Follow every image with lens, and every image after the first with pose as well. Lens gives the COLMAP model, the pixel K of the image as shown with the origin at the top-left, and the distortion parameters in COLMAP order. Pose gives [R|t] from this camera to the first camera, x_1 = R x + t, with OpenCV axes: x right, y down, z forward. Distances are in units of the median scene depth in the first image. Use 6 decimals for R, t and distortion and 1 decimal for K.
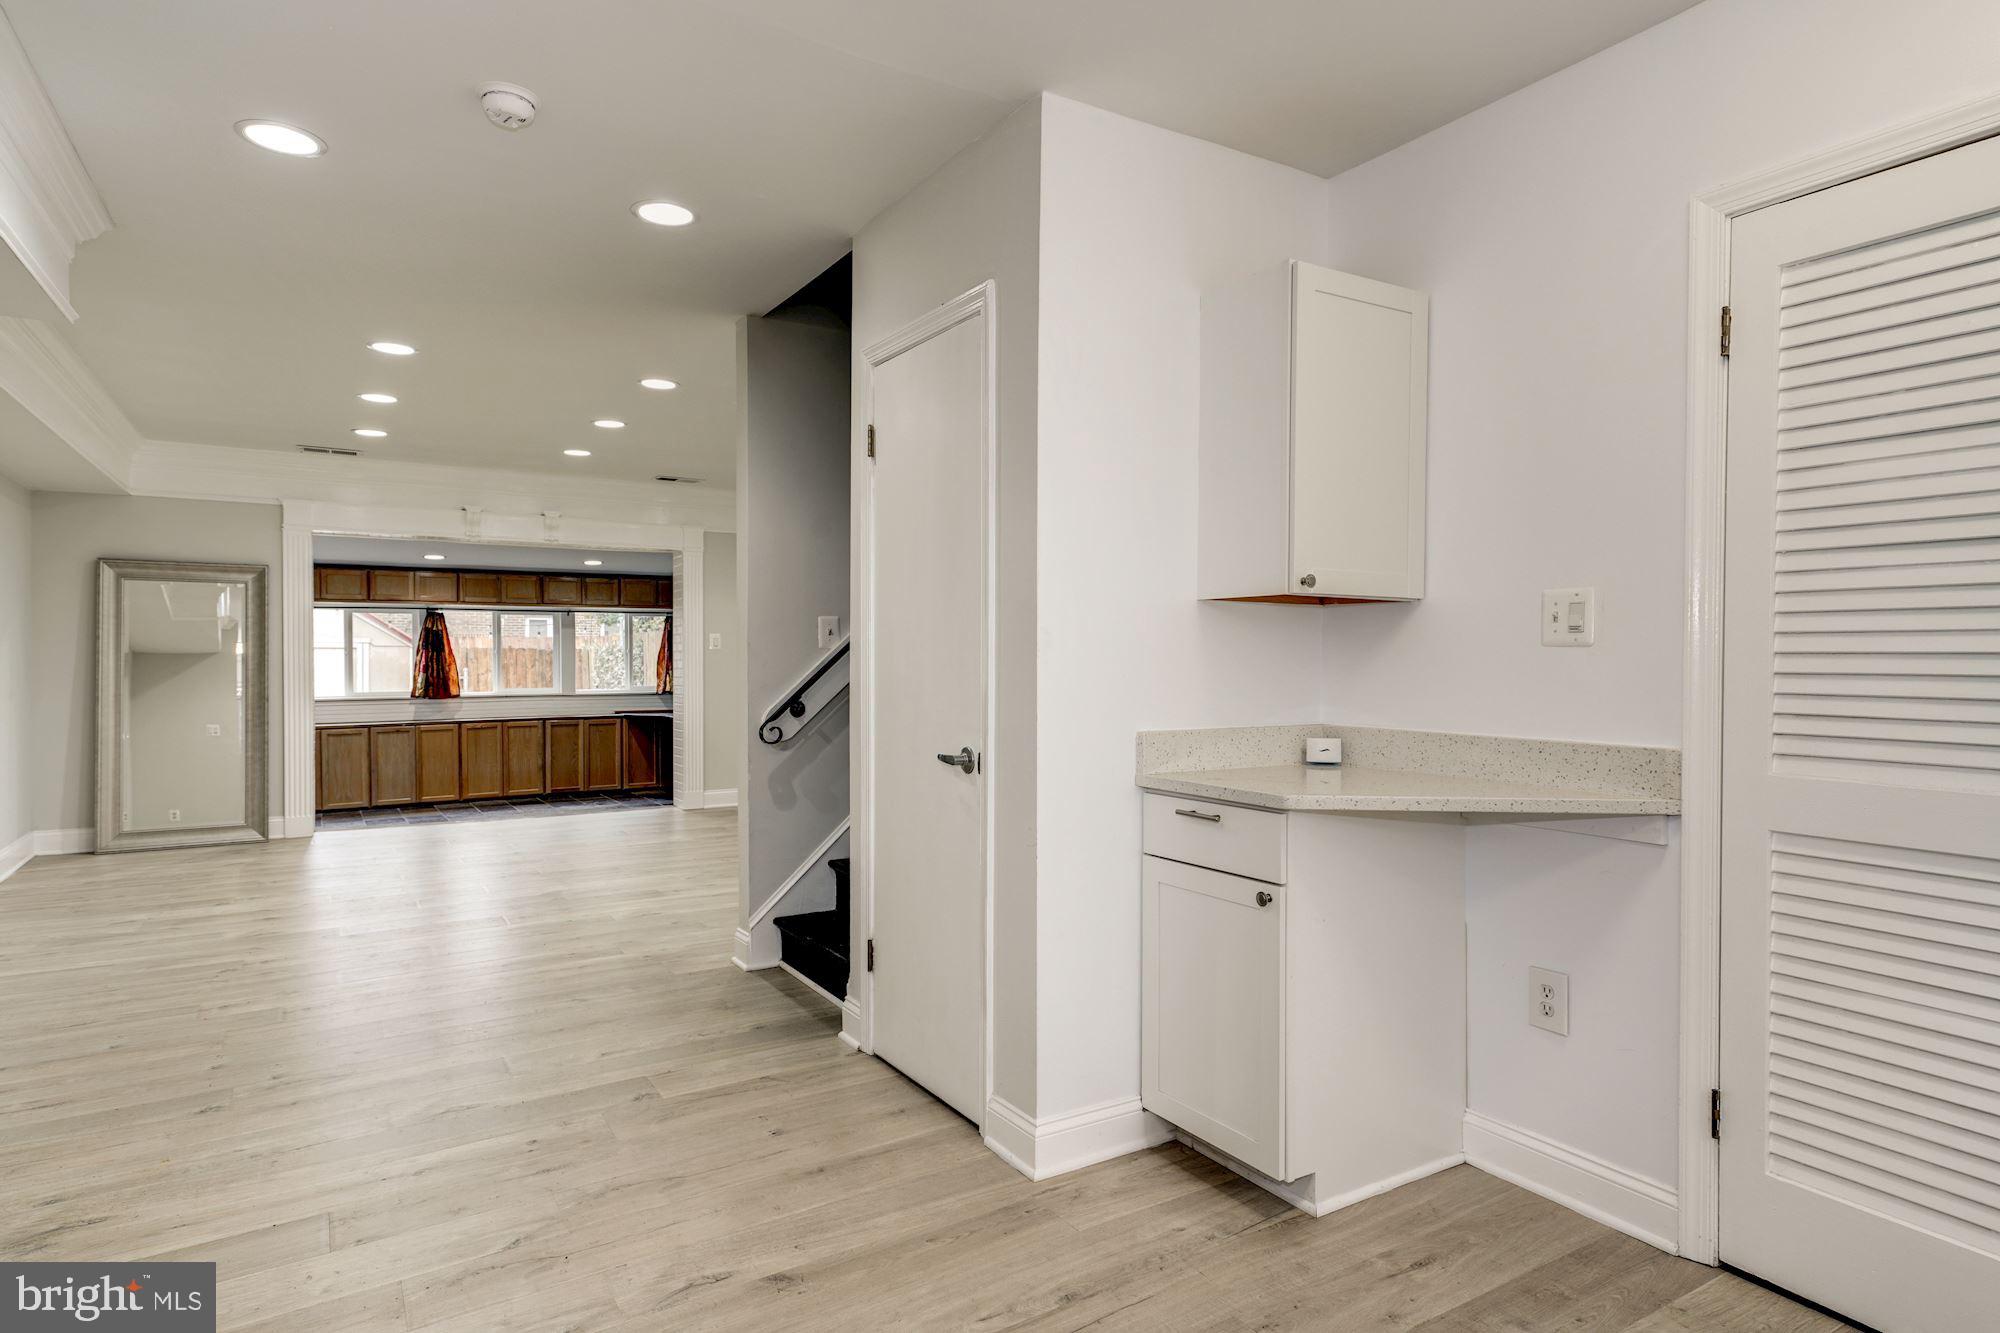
lens RADIAL K [[1093.7, 0, 1003.4], [0, 1093.7, 668.5], [0, 0, 1]] dist [0.011310, -0.000759]
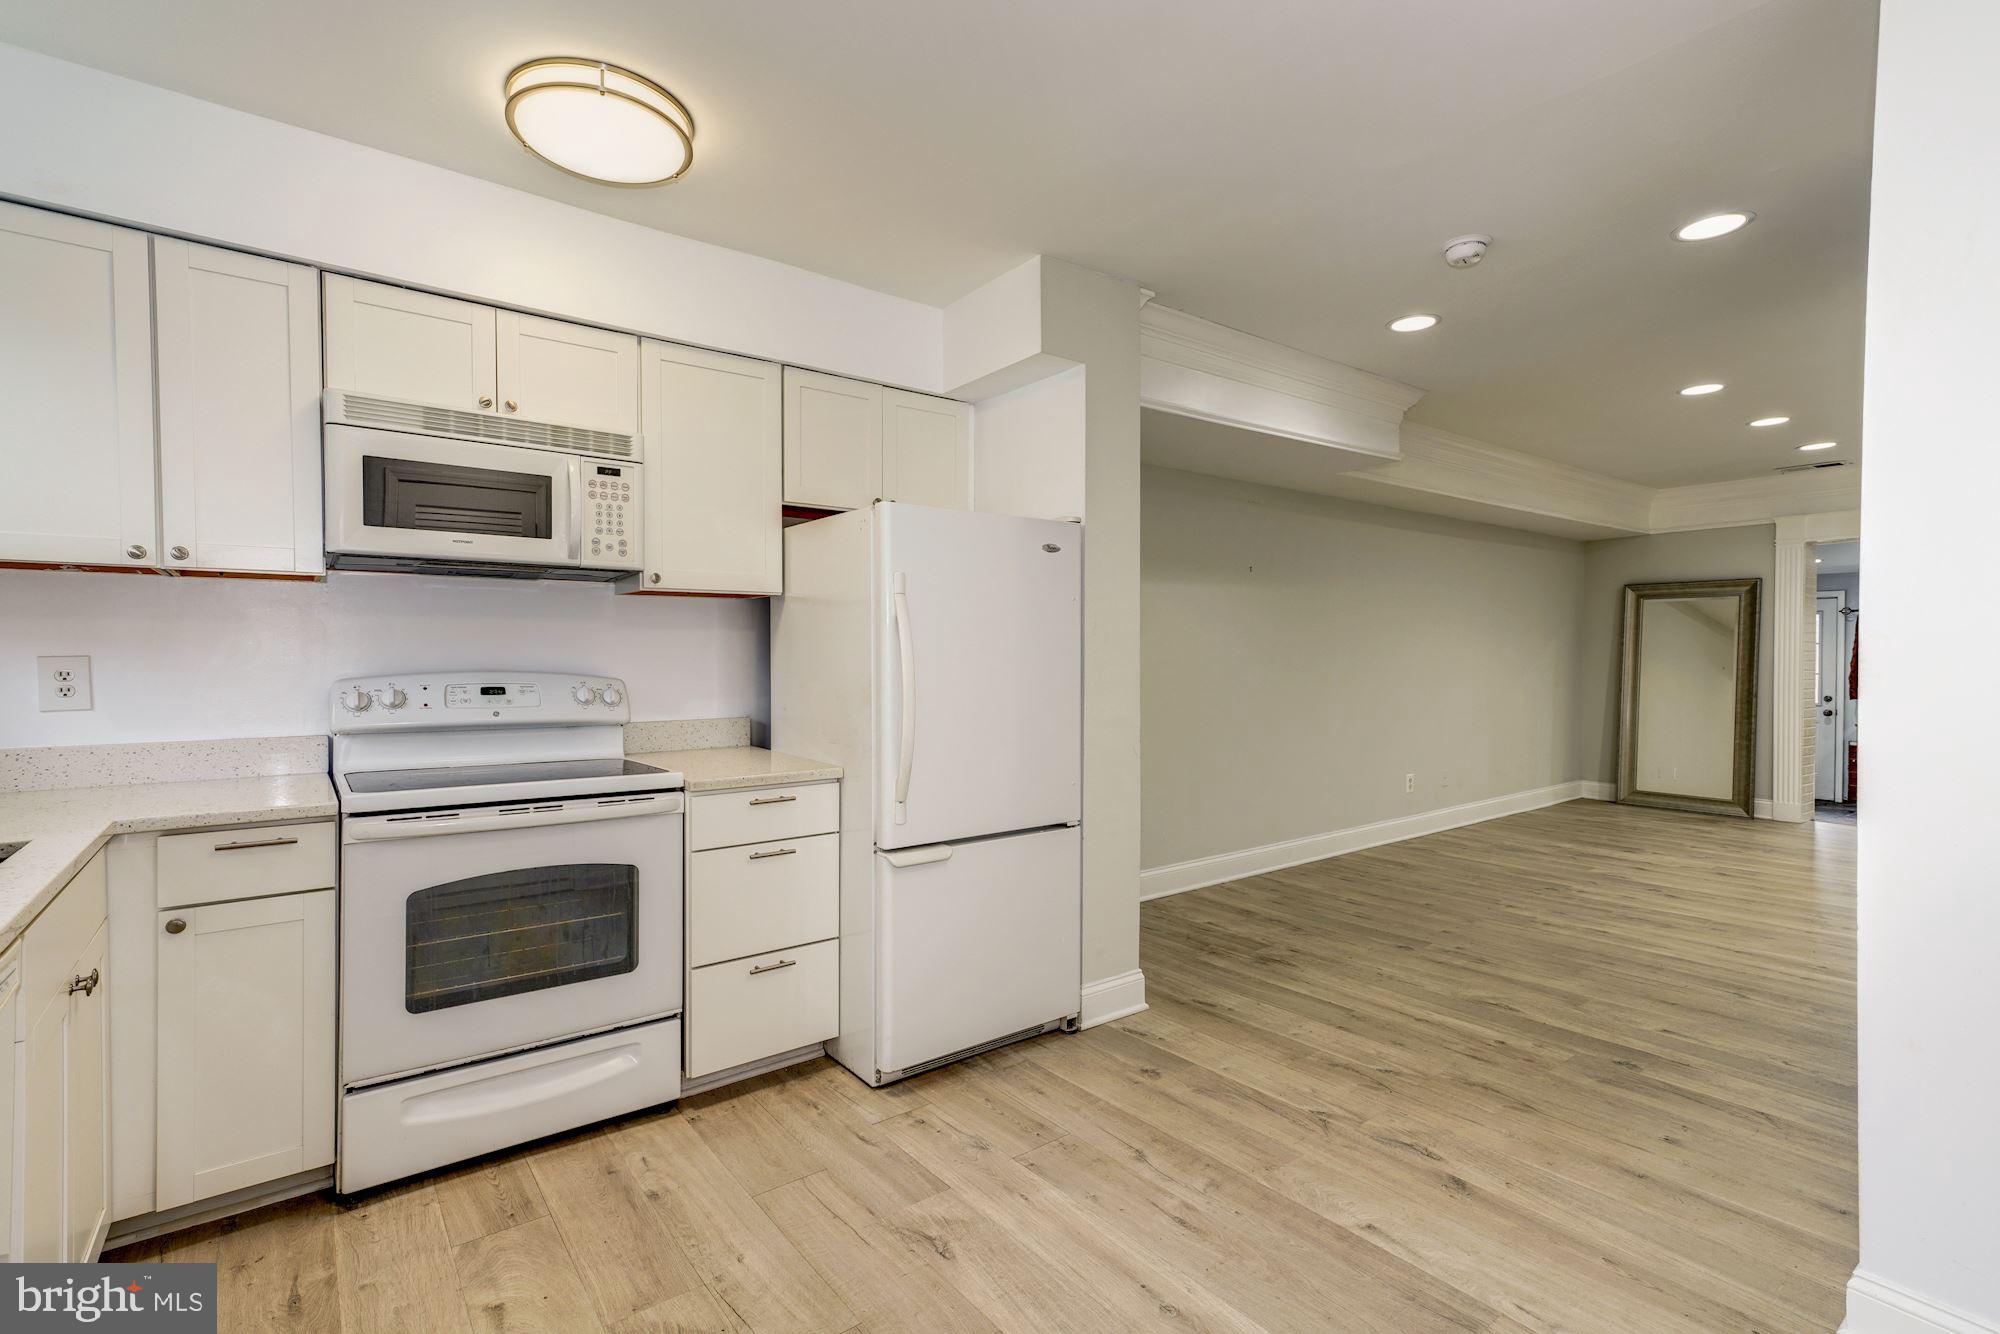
lens RADIAL K [[887.6, 0, 963.2], [0, 887.6, 673.9], [0, 0, 1]] dist [0.007712, 0.001931]
pose [[0.057135, 0.015403, -0.998248, 0.145821], [-0.007264, 0.999861, 0.015012, -0.001797], [0.998340, 0.006394, 0.057239, 0.082078]]
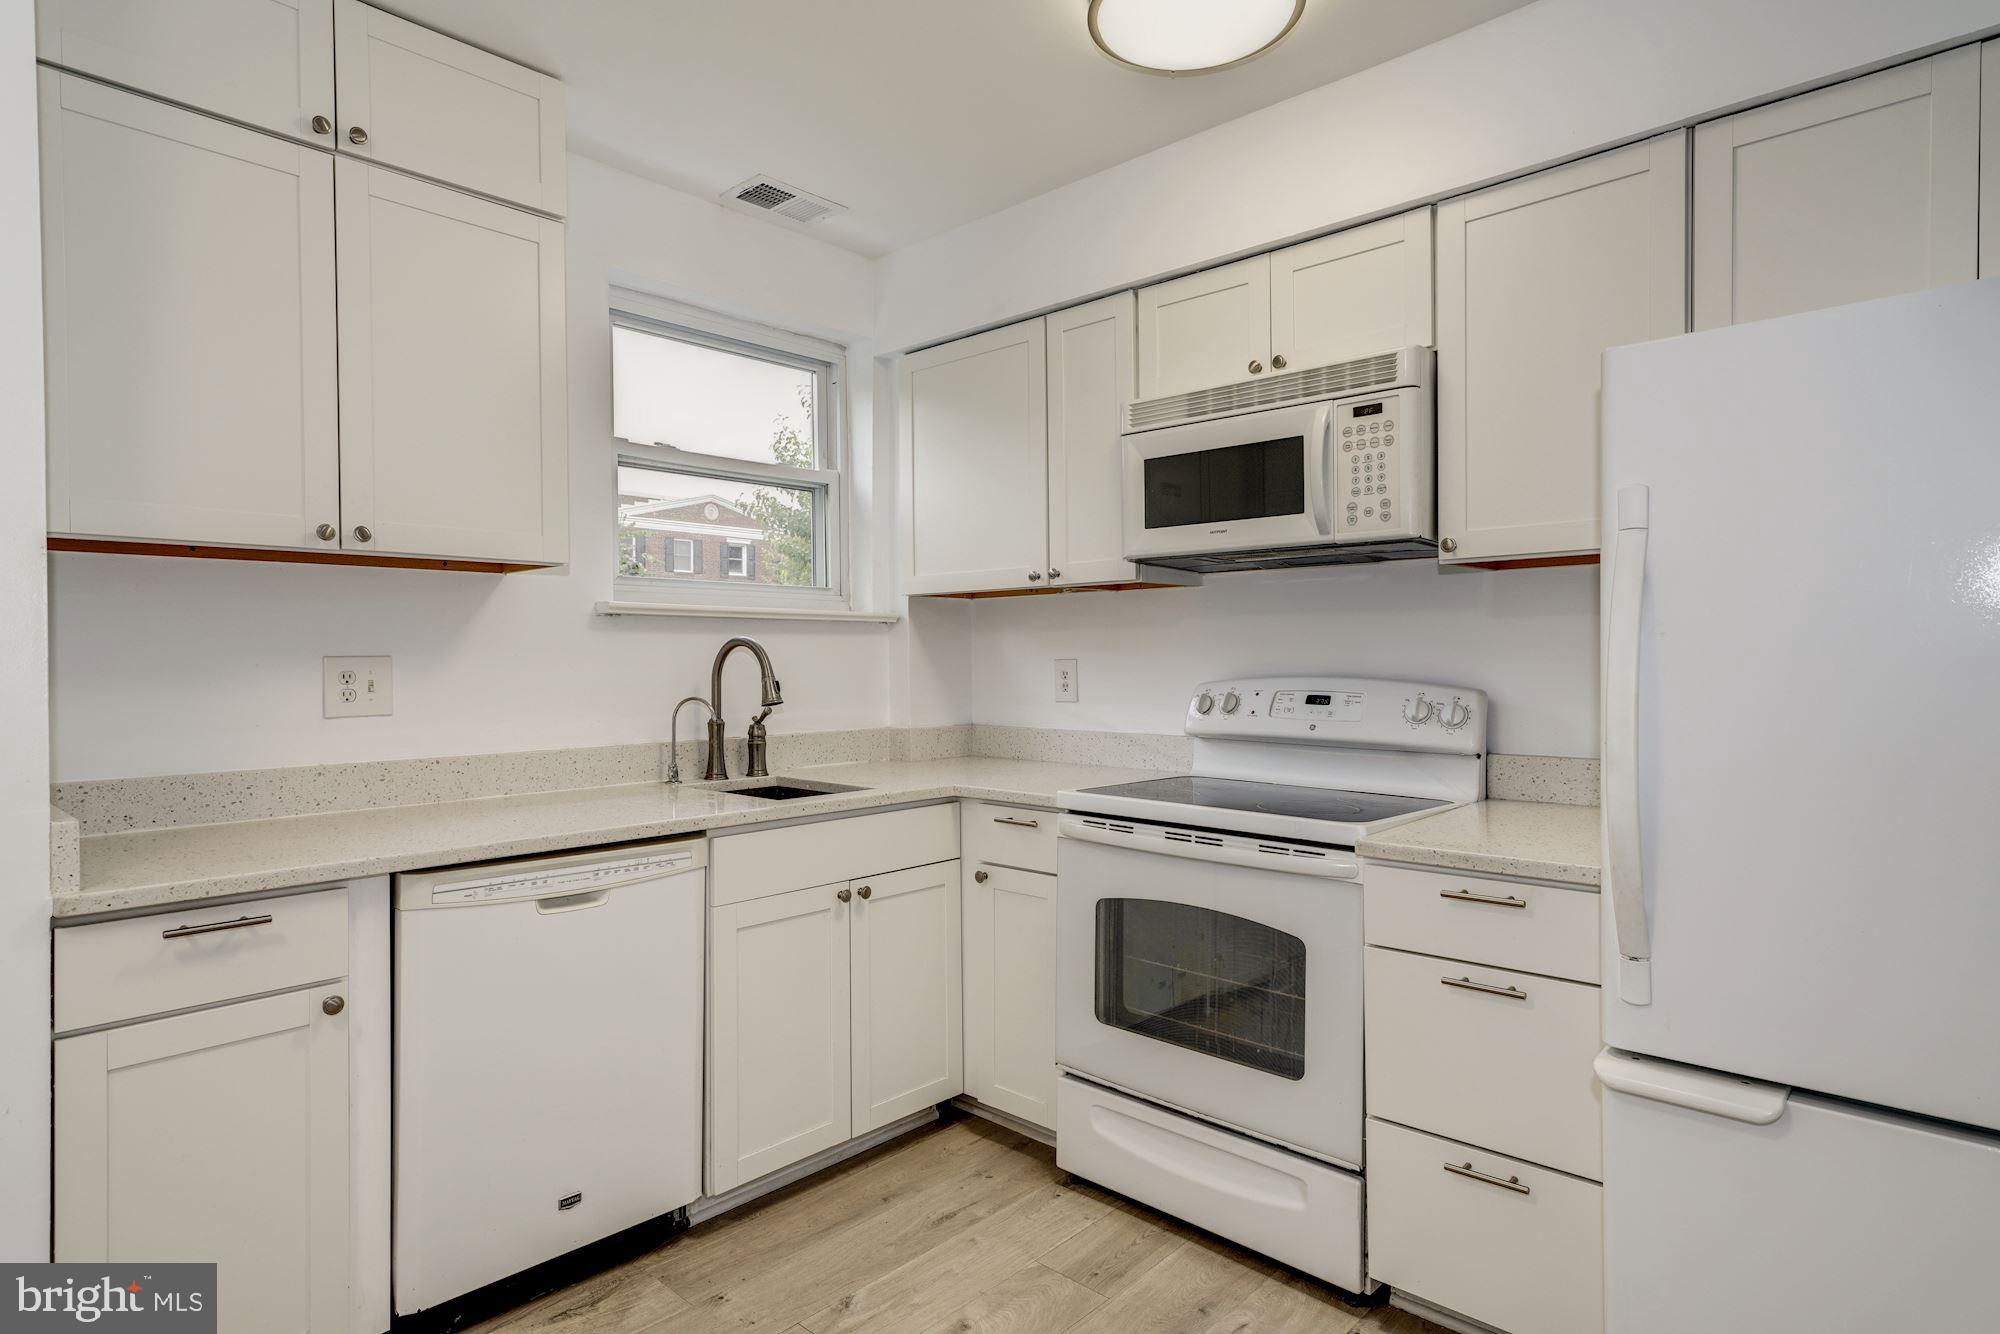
lens RADIAL K [[1093.7, 0, 1038.0], [0, 1093.7, 667.8], [0, 0, 1]] dist [0.011310, -0.000759]
pose [[-0.964441, 0.004832, -0.264254, 0.015805], [0.000366, 0.999856, 0.016948, -0.004336], [0.264298, 0.016249, -0.964304, 0.200840]]
